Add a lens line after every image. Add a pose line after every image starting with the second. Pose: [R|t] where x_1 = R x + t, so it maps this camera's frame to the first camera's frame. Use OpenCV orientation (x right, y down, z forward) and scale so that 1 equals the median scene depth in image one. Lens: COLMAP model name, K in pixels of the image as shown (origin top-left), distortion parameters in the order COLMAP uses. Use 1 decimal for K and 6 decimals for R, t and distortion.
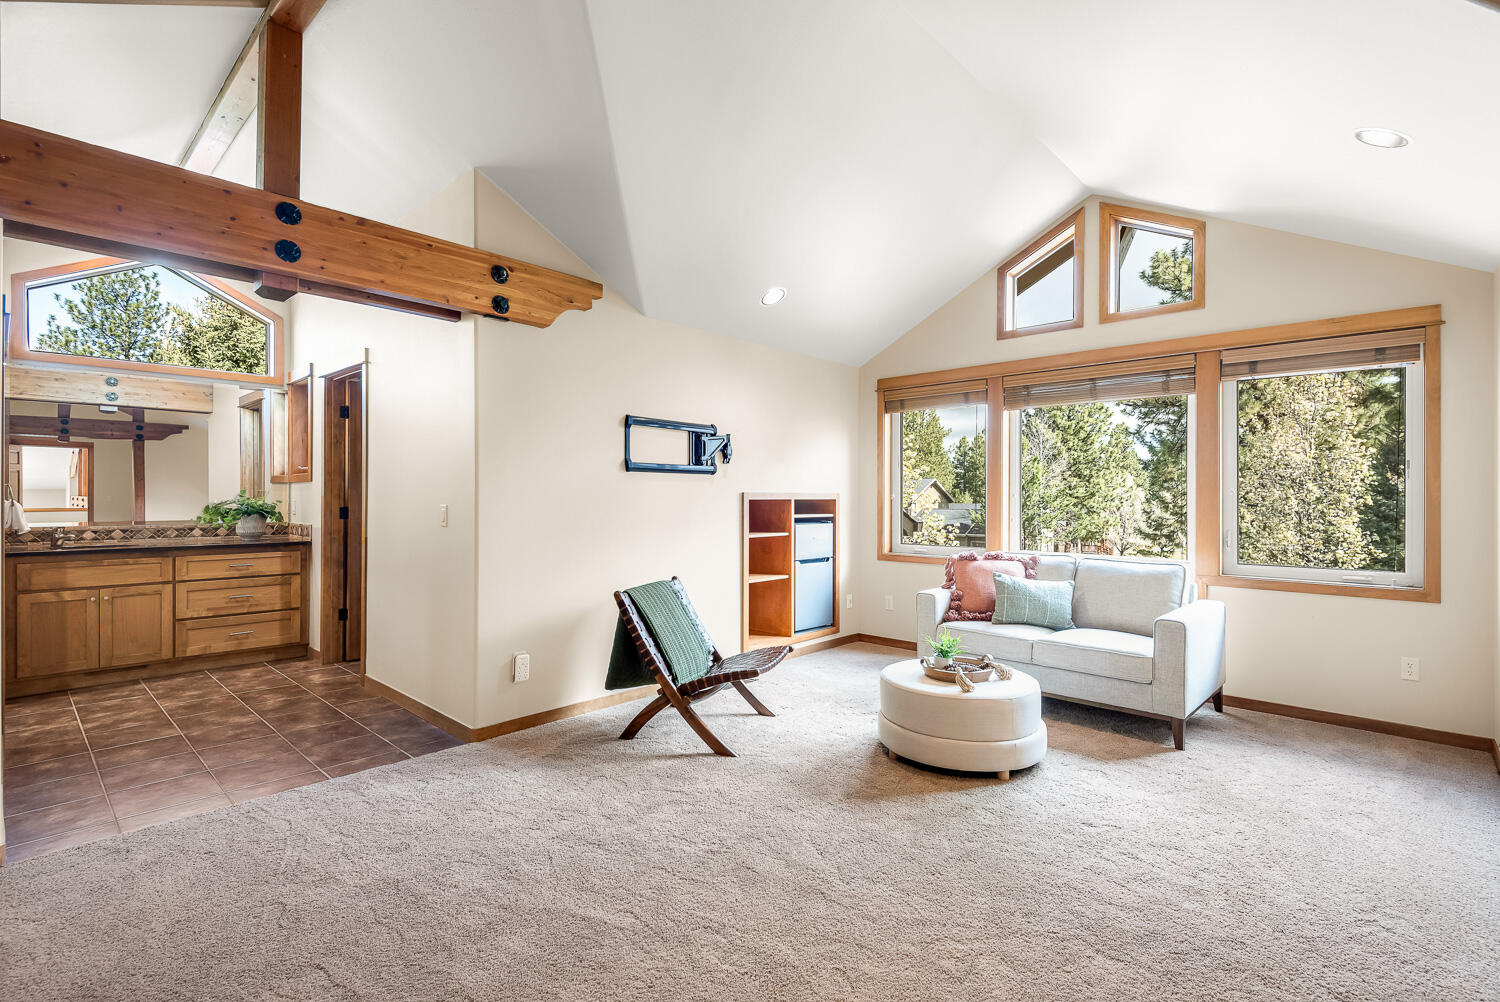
lens RADIAL K [[709.1, 0, 749.6], [0, 709.1, 494.1], [0, 0, 1]] dist [0.005704, -0.000004]
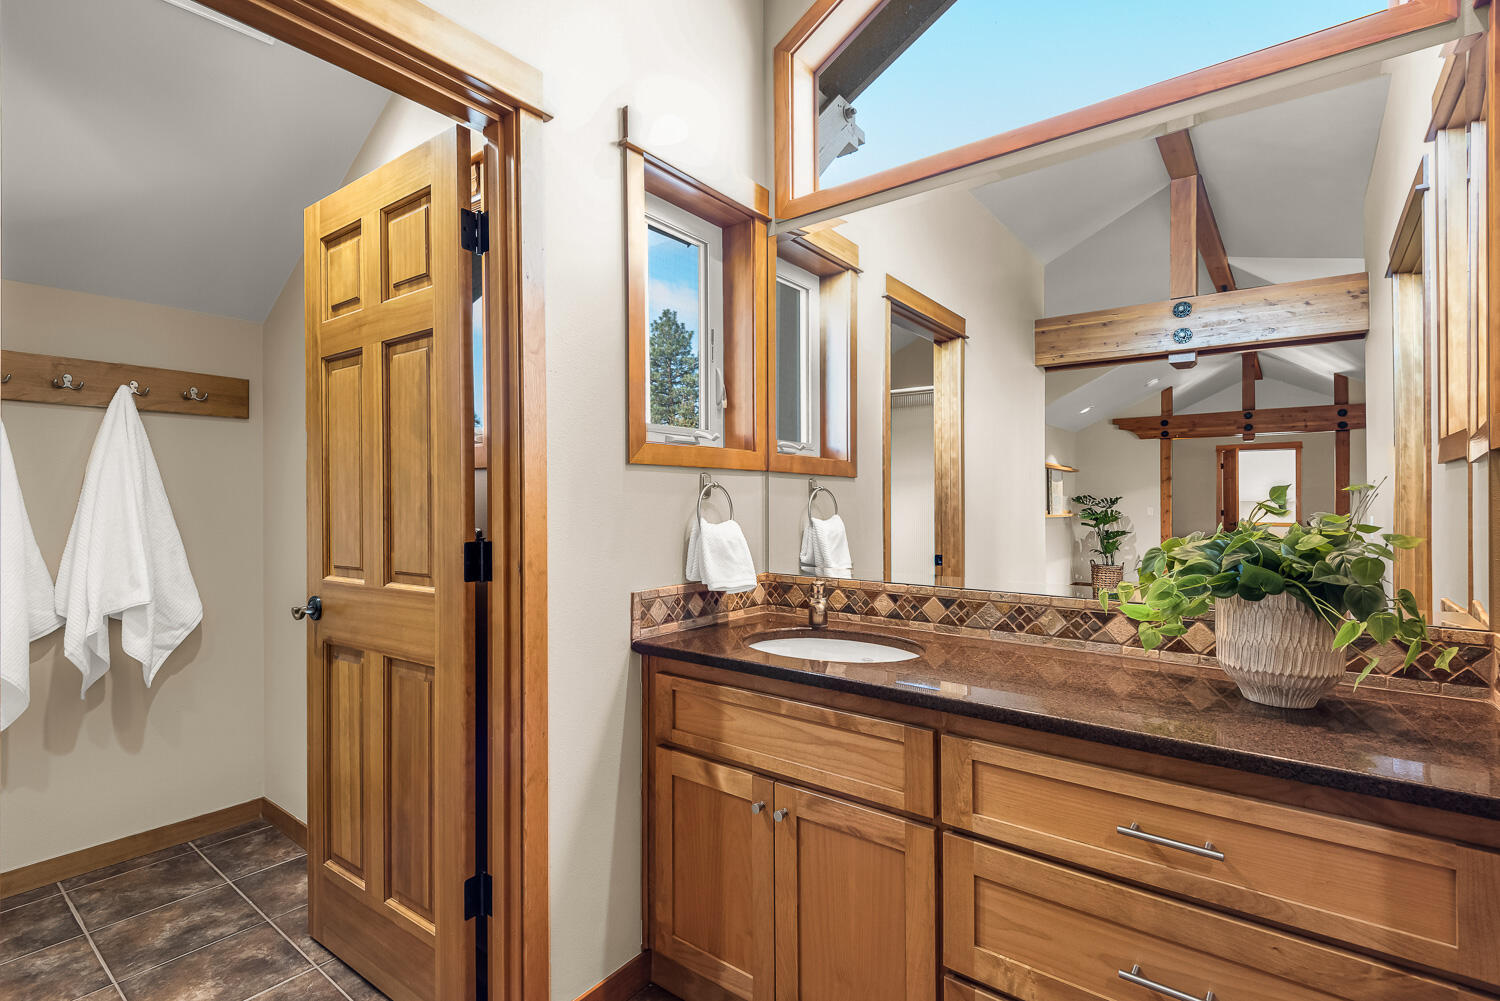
lens RADIAL K [[709.1, 0, 749.5], [0, 709.1, 499.1], [0, 0, 1]] dist [0.005704, -0.000004]
pose [[0.101375, -0.005581, -0.994833, -0.518961], [-0.002398, 0.999980, -0.005854, 0.000300], [0.994845, 0.002979, 0.101360, 0.858403]]
